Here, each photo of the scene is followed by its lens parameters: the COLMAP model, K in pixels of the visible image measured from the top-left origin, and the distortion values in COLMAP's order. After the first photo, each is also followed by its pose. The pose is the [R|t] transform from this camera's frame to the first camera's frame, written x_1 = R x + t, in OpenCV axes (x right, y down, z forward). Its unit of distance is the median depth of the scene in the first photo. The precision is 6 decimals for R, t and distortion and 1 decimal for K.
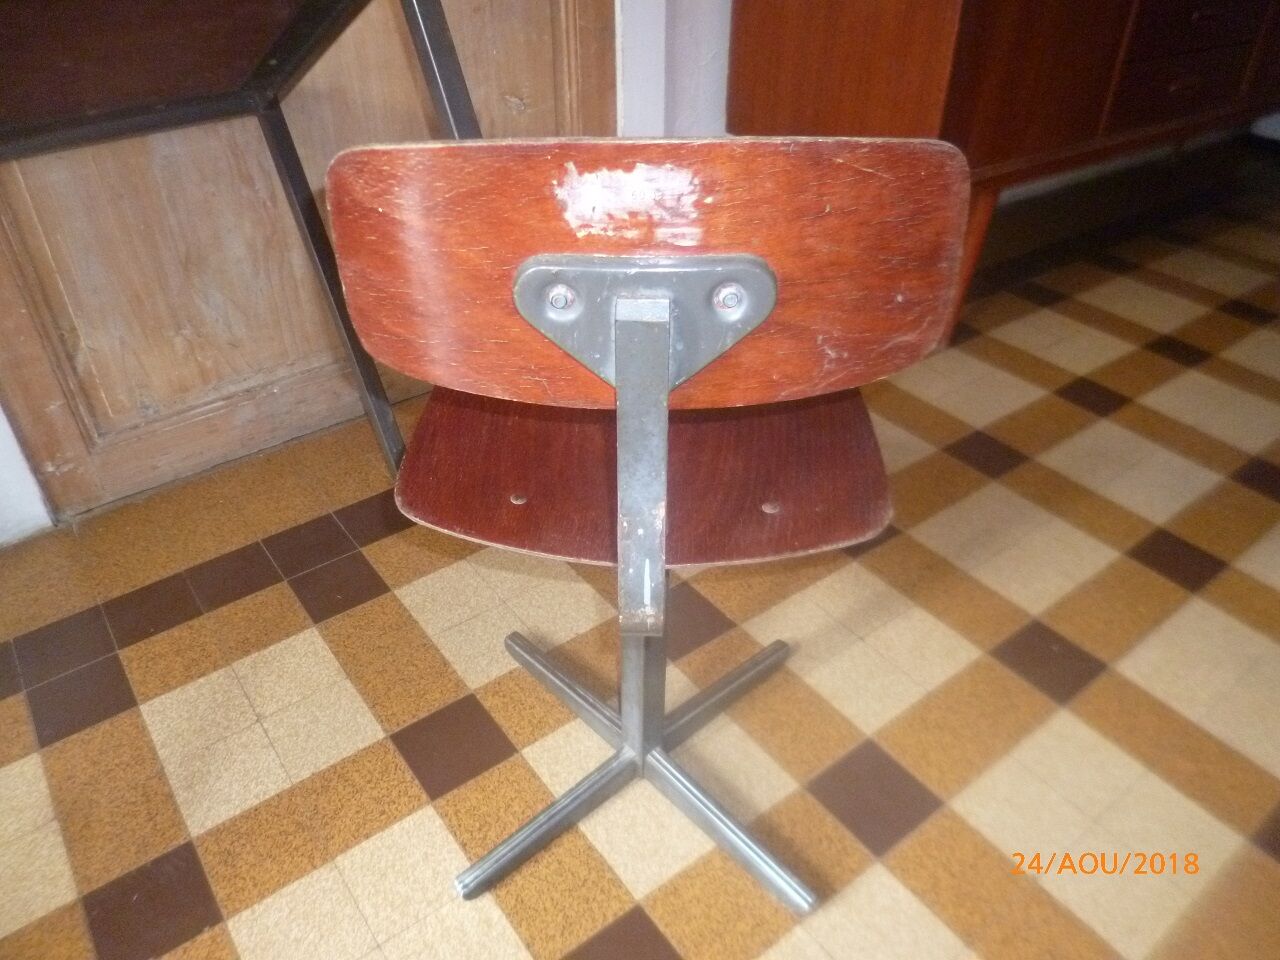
lens RADIAL K [[899.4, 0, 640.0], [0, 899.4, 480.0], [0, 0, 1]] dist [-0.046582, -0.002019]
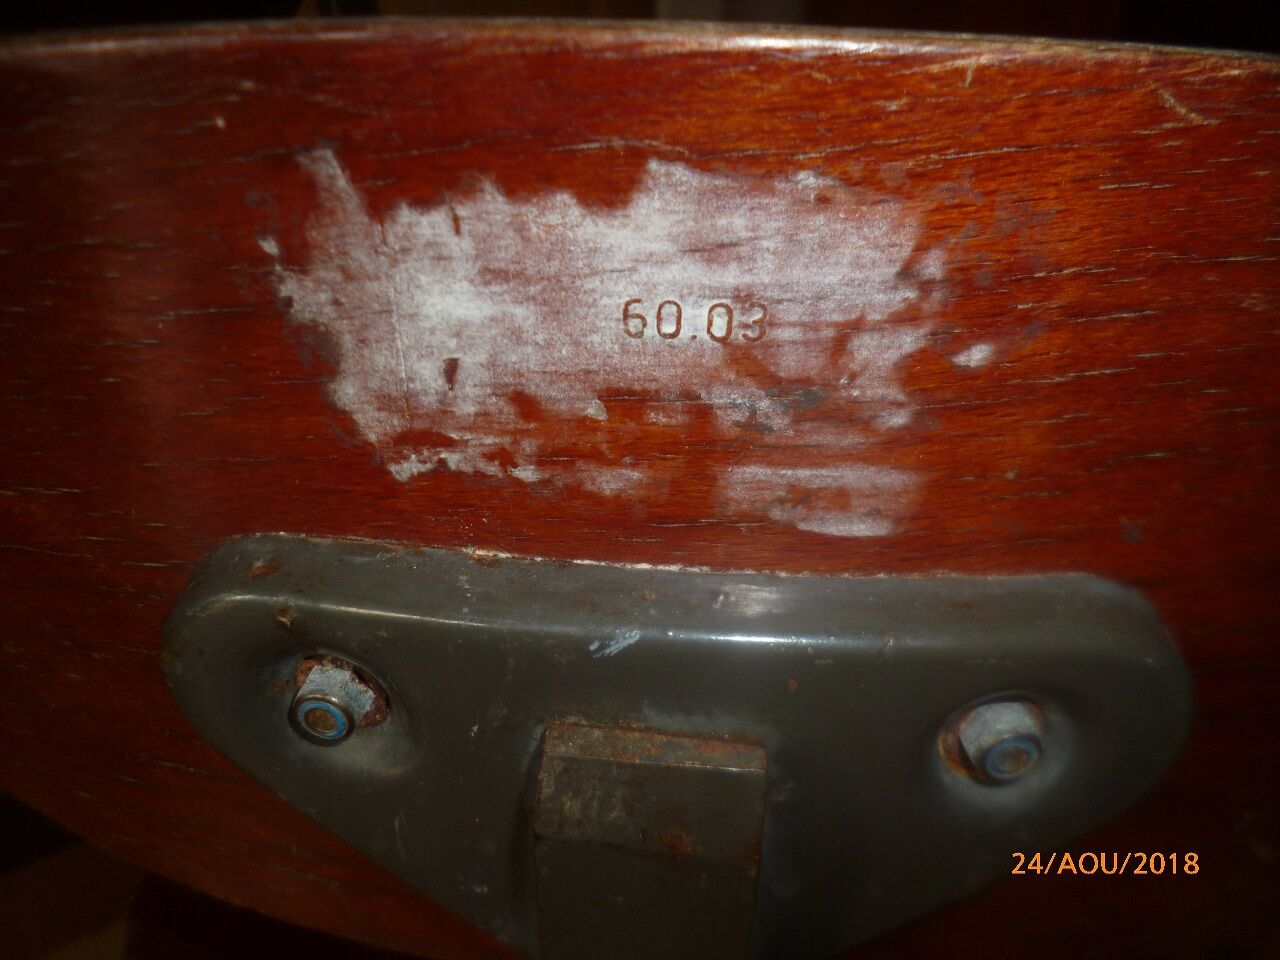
lens RADIAL K [[918.6, 0, 640.0], [0, 918.6, 480.0], [0, 0, 1]] dist [-0.050265, 0.000398]
pose [[0.998526, 0.046610, -0.027803, 0.003279], [-0.049919, 0.989792, -0.133488, -0.246809], [0.021298, 0.134679, 0.990660, 0.775687]]
